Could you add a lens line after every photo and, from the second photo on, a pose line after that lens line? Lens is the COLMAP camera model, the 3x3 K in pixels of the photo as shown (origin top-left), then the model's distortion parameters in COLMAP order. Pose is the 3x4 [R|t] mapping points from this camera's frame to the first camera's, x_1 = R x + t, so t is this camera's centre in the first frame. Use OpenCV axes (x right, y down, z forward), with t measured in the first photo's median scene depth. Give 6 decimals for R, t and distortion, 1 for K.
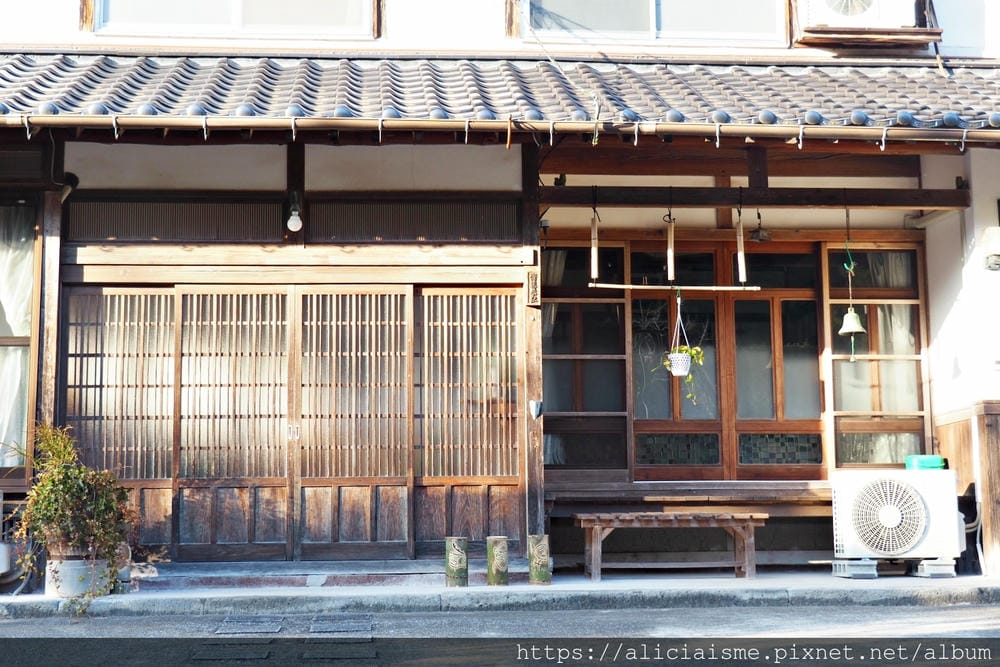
lens RADIAL K [[1674.3, 0, 503.1], [0, 1674.3, 307.9], [0, 0, 1]] dist [-0.002455, -0.073565]
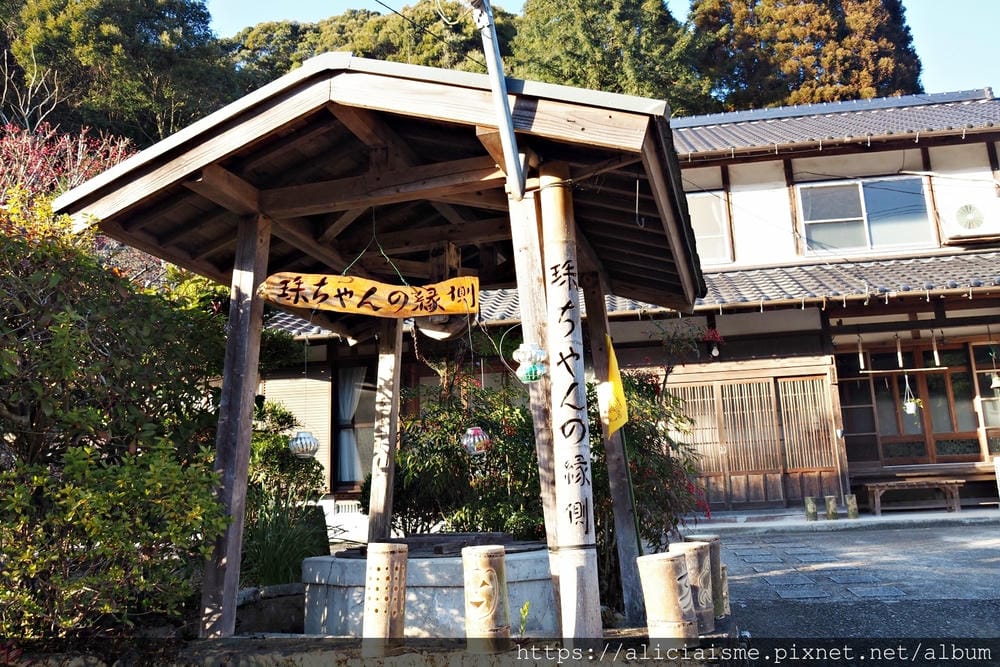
lens RADIAL K [[832.5, 0, 500.0], [0, 832.5, 333.5], [0, 0, 1]] dist [-0.048819, 0.000152]
pose [[0.969044, -0.073776, -0.235609, -0.136762], [0.058615, 0.995772, -0.070727, -0.015116], [0.239831, 0.054728, 0.969271, -0.095348]]
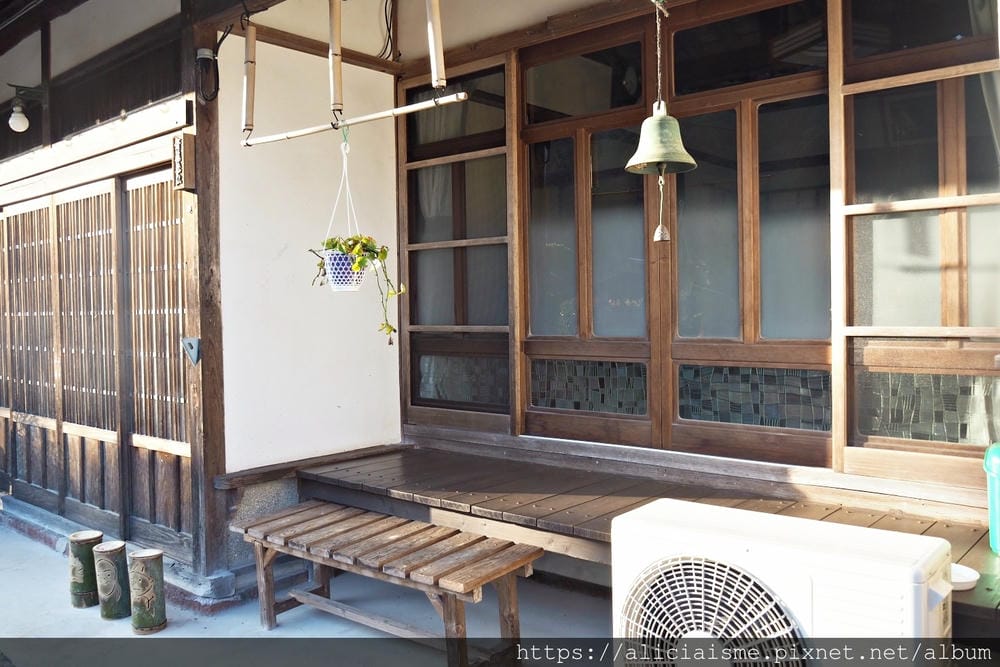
lens RADIAL K [[832.5, 0, 500.0], [0, 832.5, 333.5], [0, 0, 1]] dist [-0.048819, 0.000152]
pose [[0.702443, 0.020102, -0.711456, 0.325883], [0.111436, 0.984167, 0.137832, 0.022939], [0.702962, -0.176102, 0.689081, 0.853068]]
